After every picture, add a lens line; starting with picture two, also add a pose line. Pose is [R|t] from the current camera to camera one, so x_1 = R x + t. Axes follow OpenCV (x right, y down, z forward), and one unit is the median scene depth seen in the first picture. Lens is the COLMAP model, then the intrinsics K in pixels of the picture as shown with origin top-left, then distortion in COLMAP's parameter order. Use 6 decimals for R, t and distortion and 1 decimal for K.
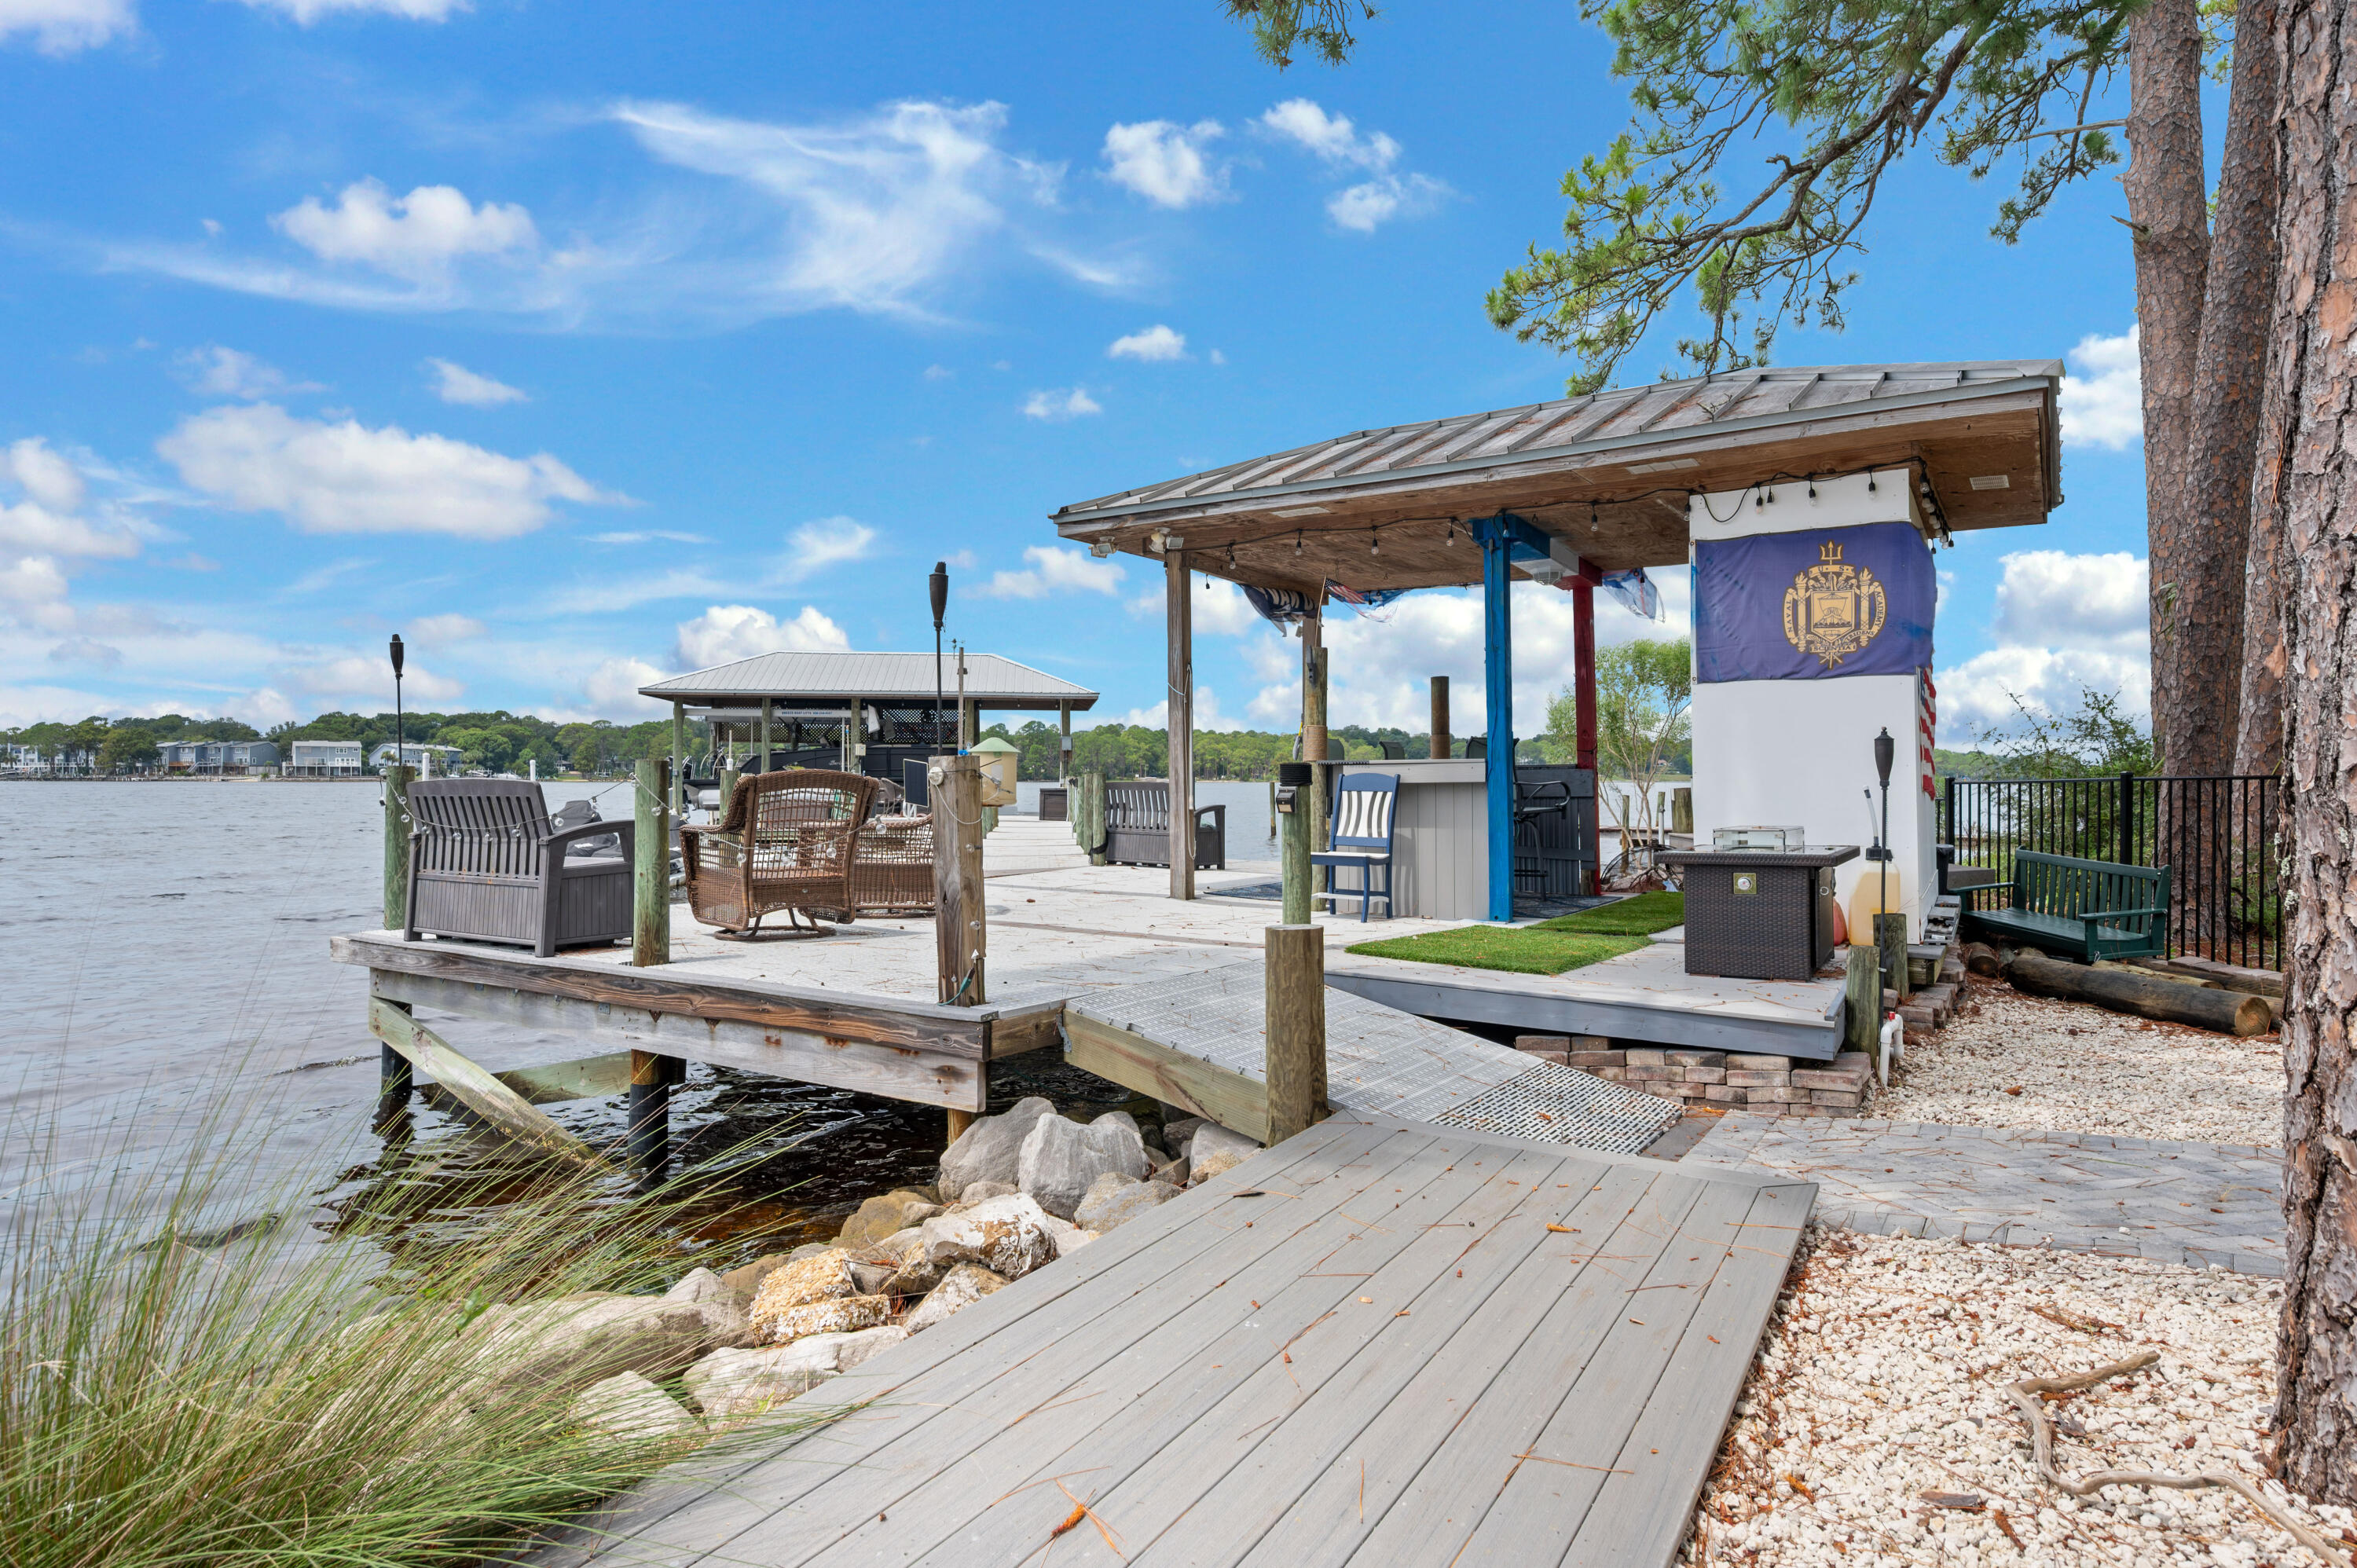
lens RADIAL K [[1309.5, 0, 1189.3], [0, 1309.5, 777.1], [0, 0, 1]] dist [-0.001058, 0.000655]
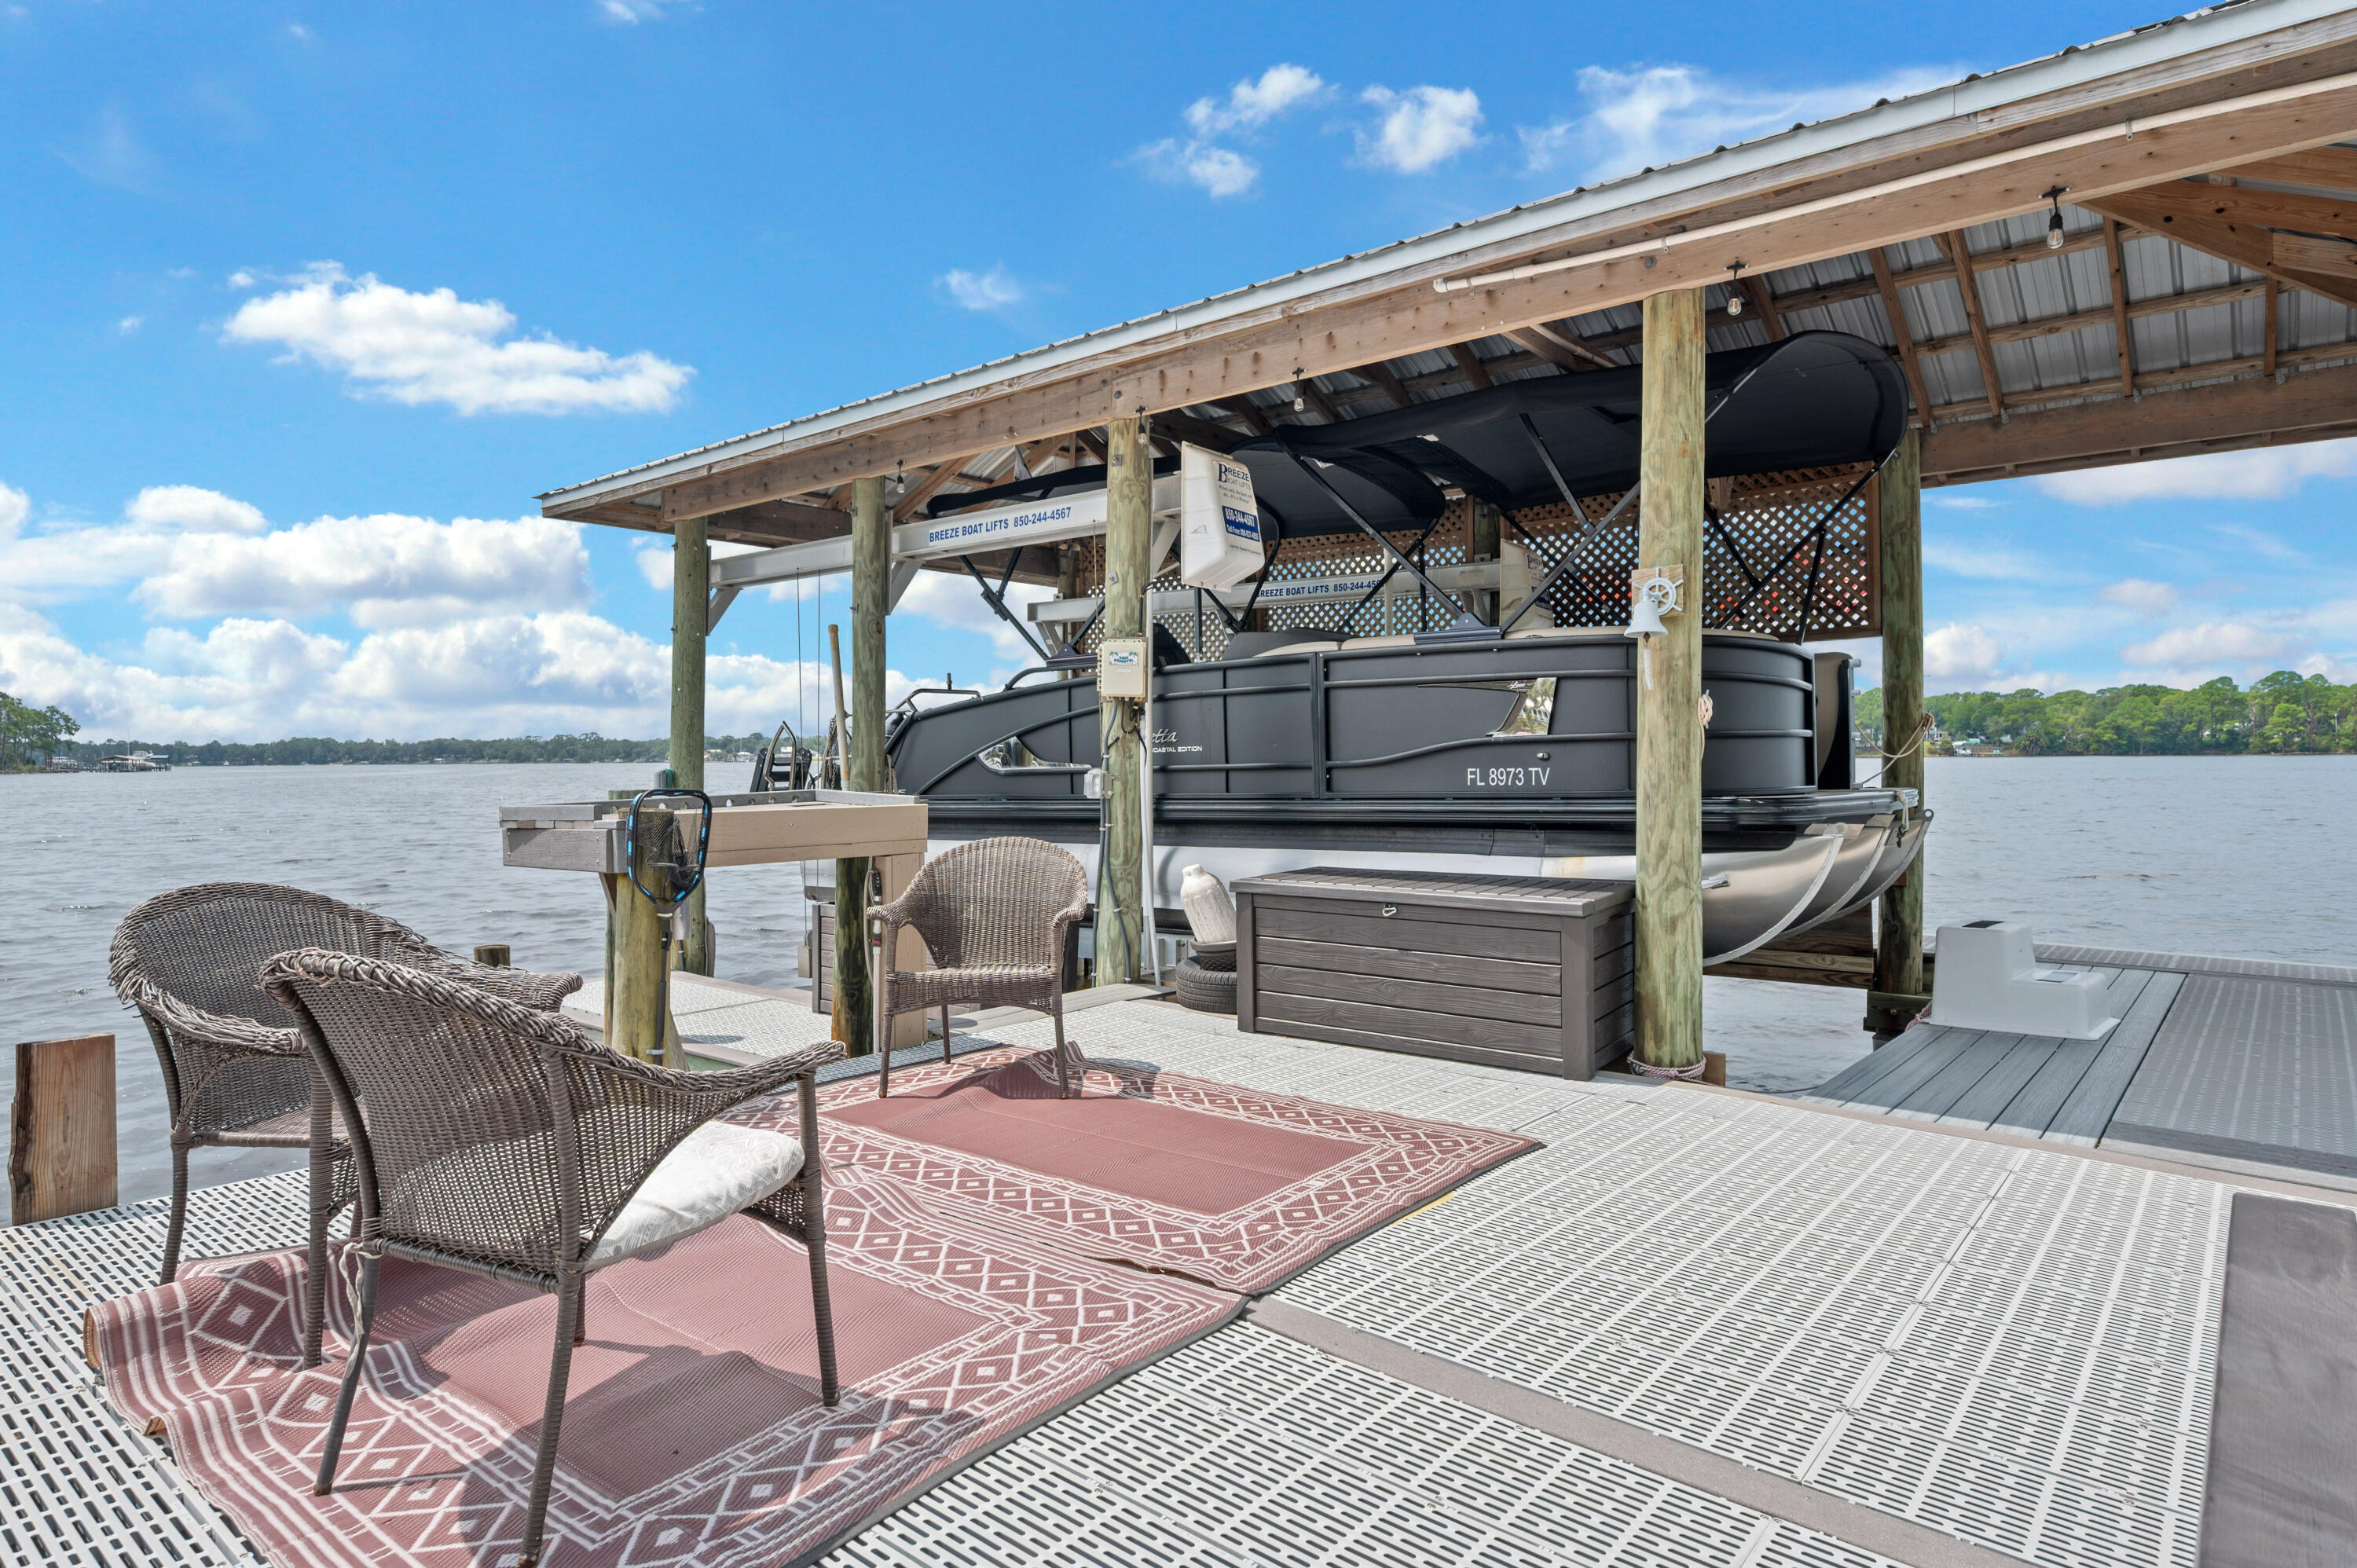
lens RADIAL K [[1331.9, 0, 1203.0], [0, 1331.9, 783.1], [0, 0, 1]] dist [-0.003616, -0.000189]
pose [[0.696476, 0.006243, -0.717553, -0.113157], [0.010186, 0.999775, 0.018585, -0.008524], [0.717507, -0.020253, 0.696256, 0.990816]]
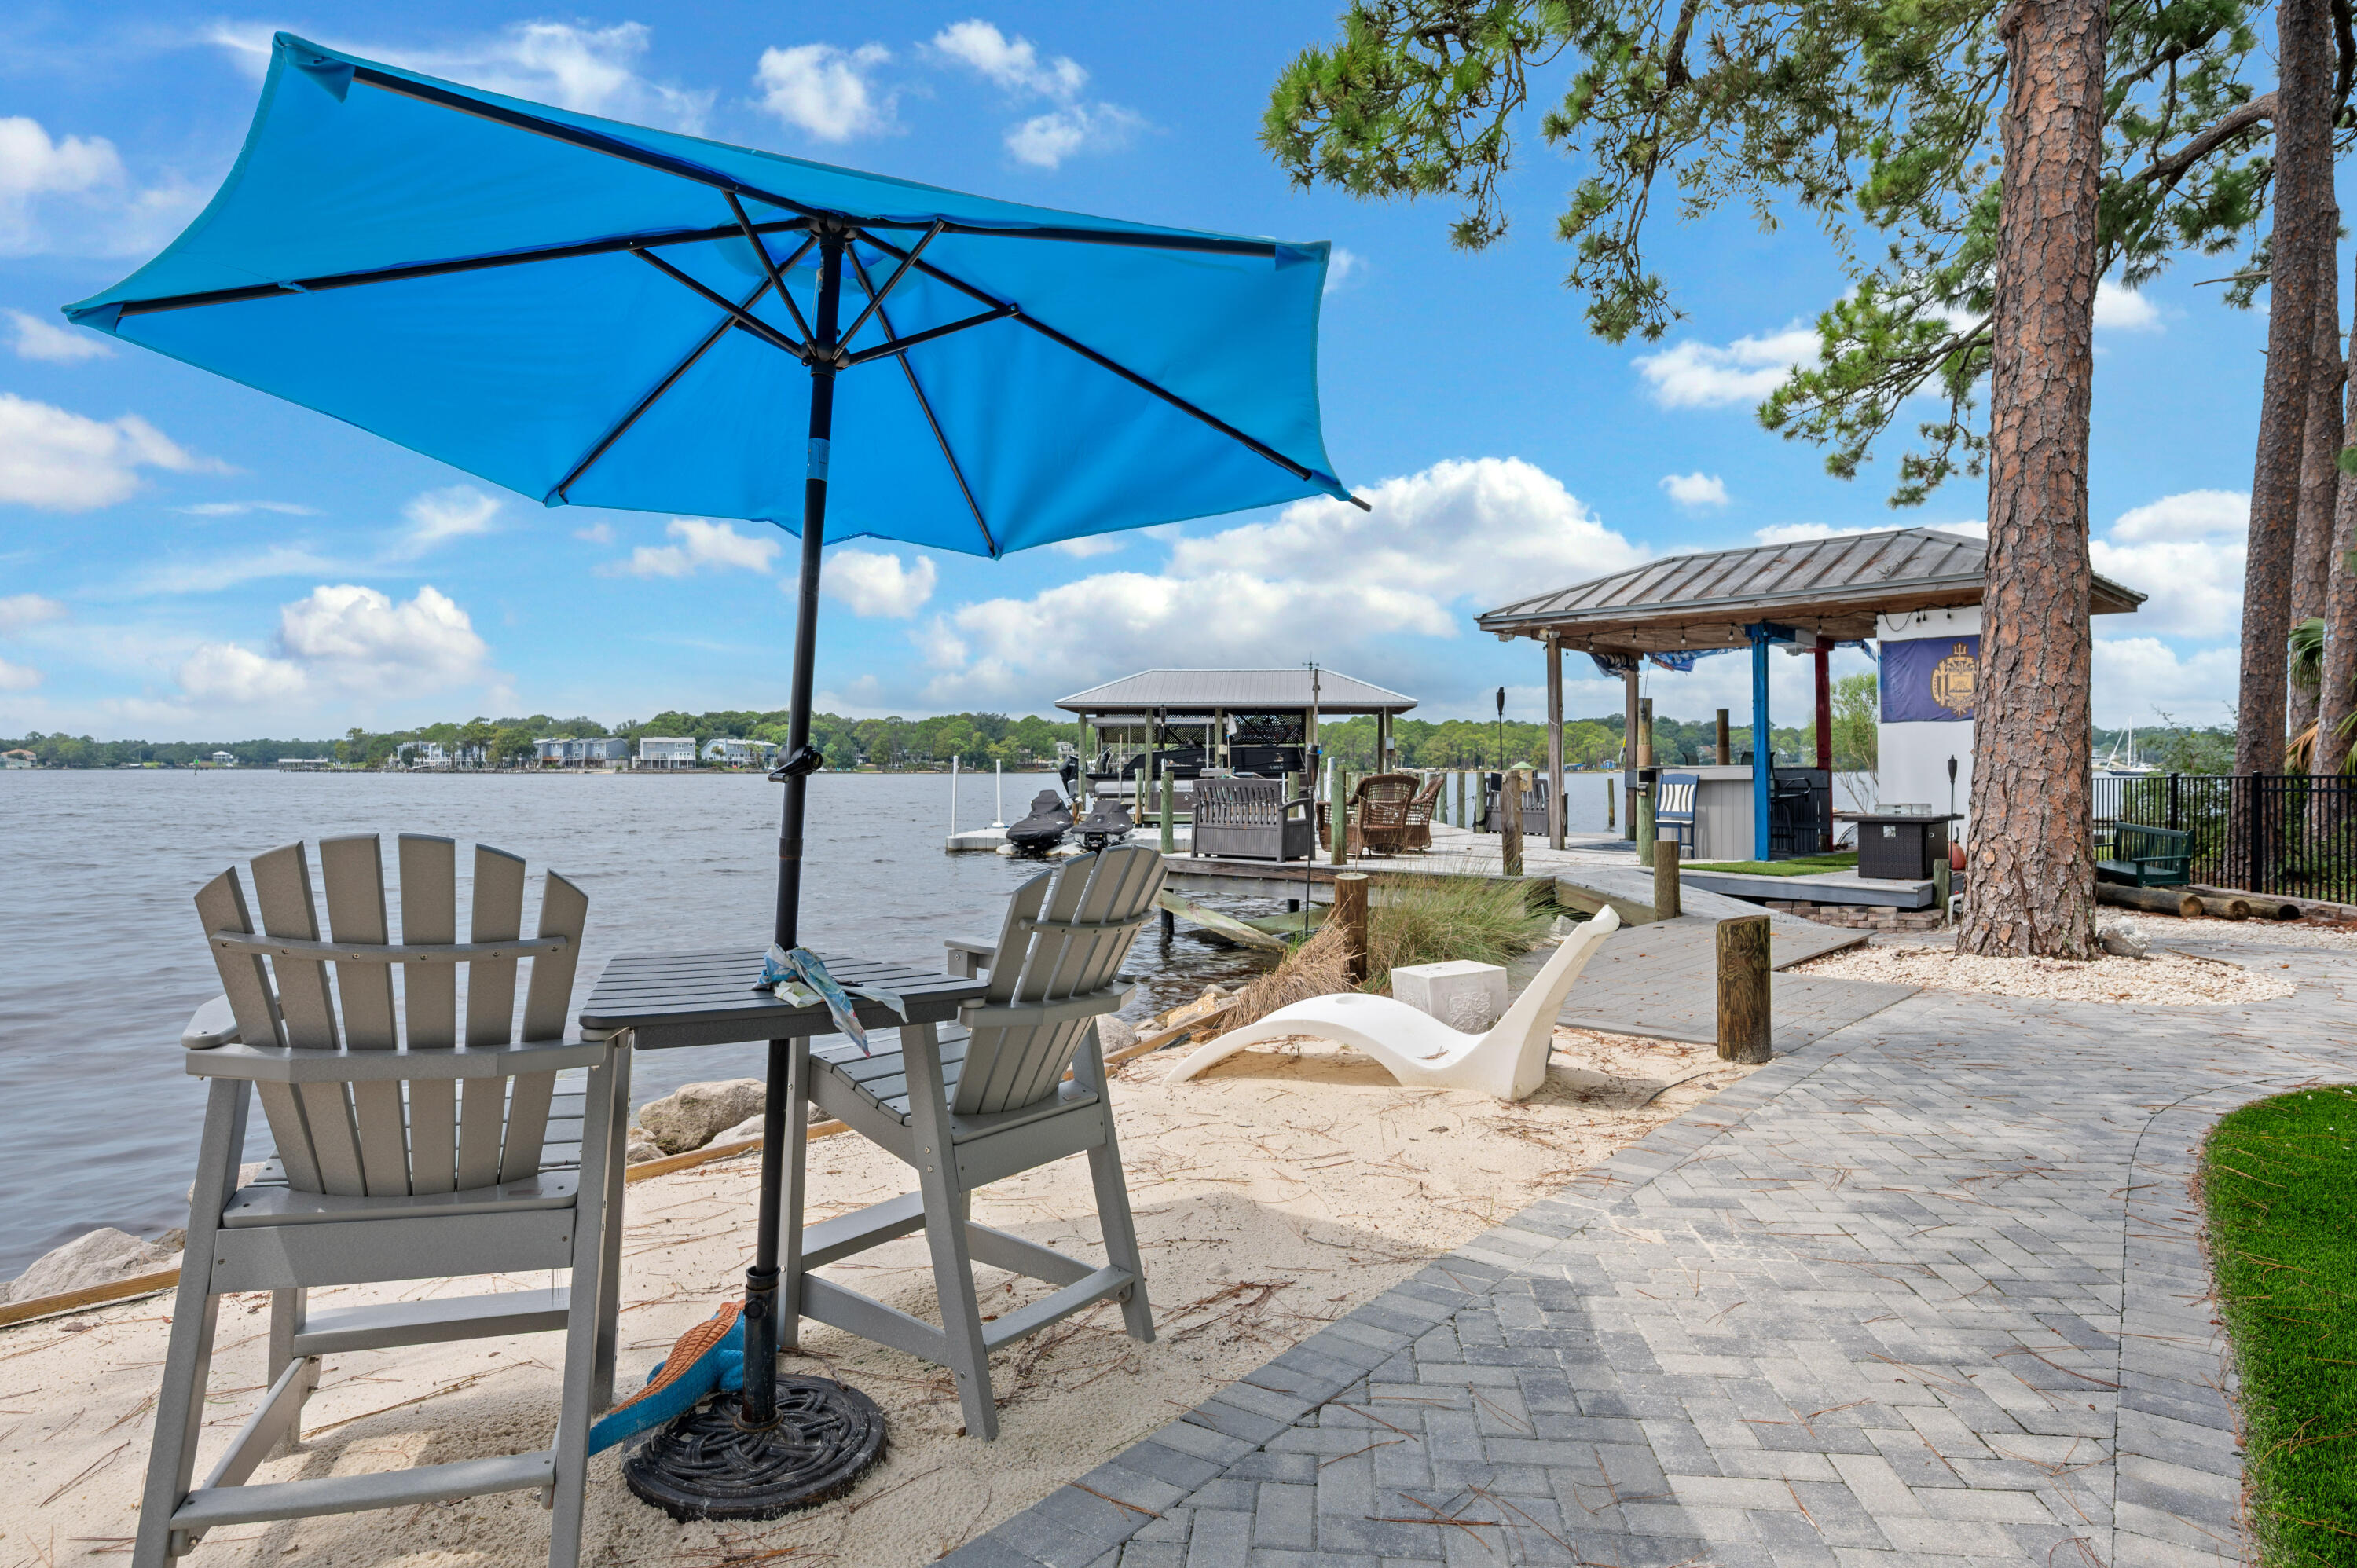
lens RADIAL K [[1309.5, 0, 1189.3], [0, 1309.5, 777.1], [0, 0, 1]] dist [-0.001058, 0.000655]
pose [[0.981662, -0.000827, -0.190629, -0.053027], [0.002188, 0.999974, 0.006929, -0.003856], [0.190618, -0.007219, 0.981638, -0.254878]]
